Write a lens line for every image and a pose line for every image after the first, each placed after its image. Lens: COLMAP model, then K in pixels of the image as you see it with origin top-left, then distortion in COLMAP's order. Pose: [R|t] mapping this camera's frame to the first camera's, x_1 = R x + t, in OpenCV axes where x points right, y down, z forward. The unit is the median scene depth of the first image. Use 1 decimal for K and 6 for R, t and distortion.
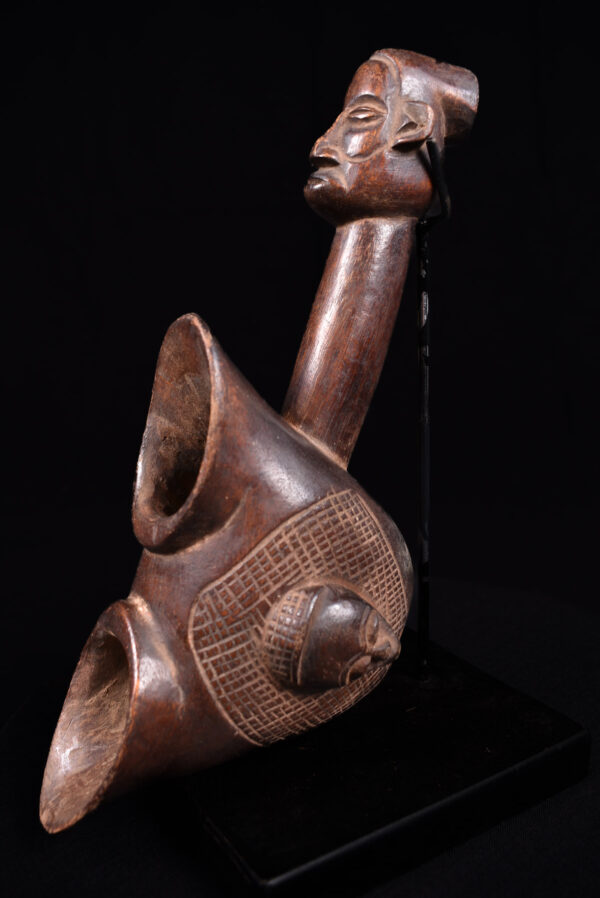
lens RADIAL K [[851.7, 0, 300.0], [0, 851.7, 449.0], [0, 0, 1]] dist [-0.086785, 0.002175]
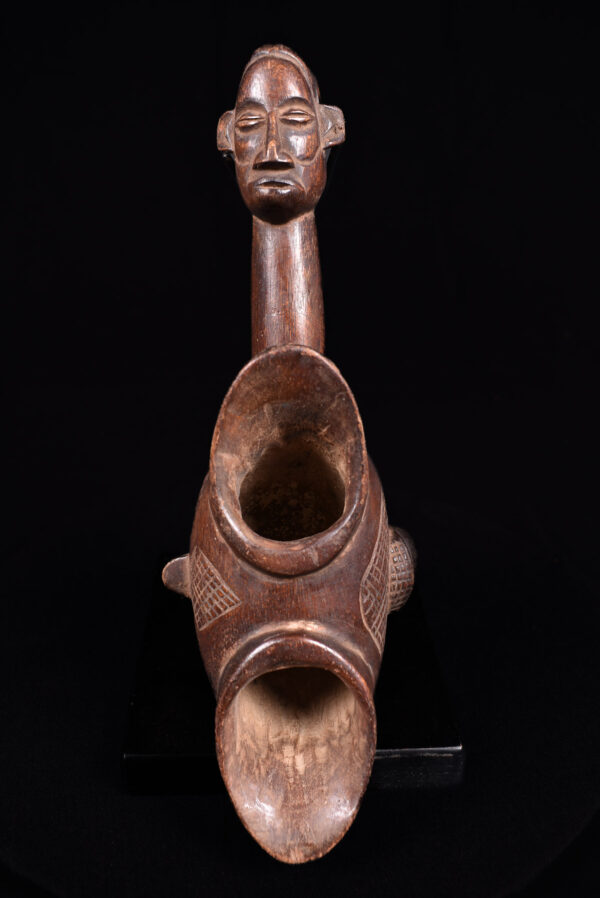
lens RADIAL K [[851.7, 0, 300.0], [0, 851.7, 449.0], [0, 0, 1]] dist [-0.086785, 0.002175]
pose [[0.468772, -0.362978, 0.805295, -0.991561], [0.182203, 0.931798, 0.313935, -0.363191], [-0.864323, -0.000436, 0.502936, 0.494994]]
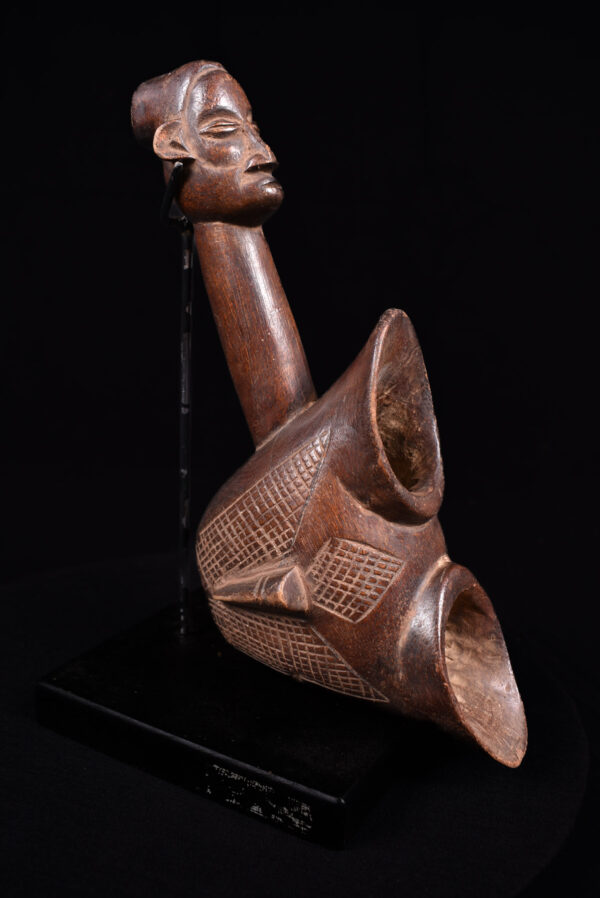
lens RADIAL K [[851.7, 0, 300.0], [0, 851.7, 449.0], [0, 0, 1]] dist [-0.086785, 0.002175]
pose [[-0.501584, -0.214985, 0.837970, -1.065666], [0.173654, 0.923895, 0.340974, -0.400029], [-0.847501, 0.316544, -0.426078, 1.673762]]
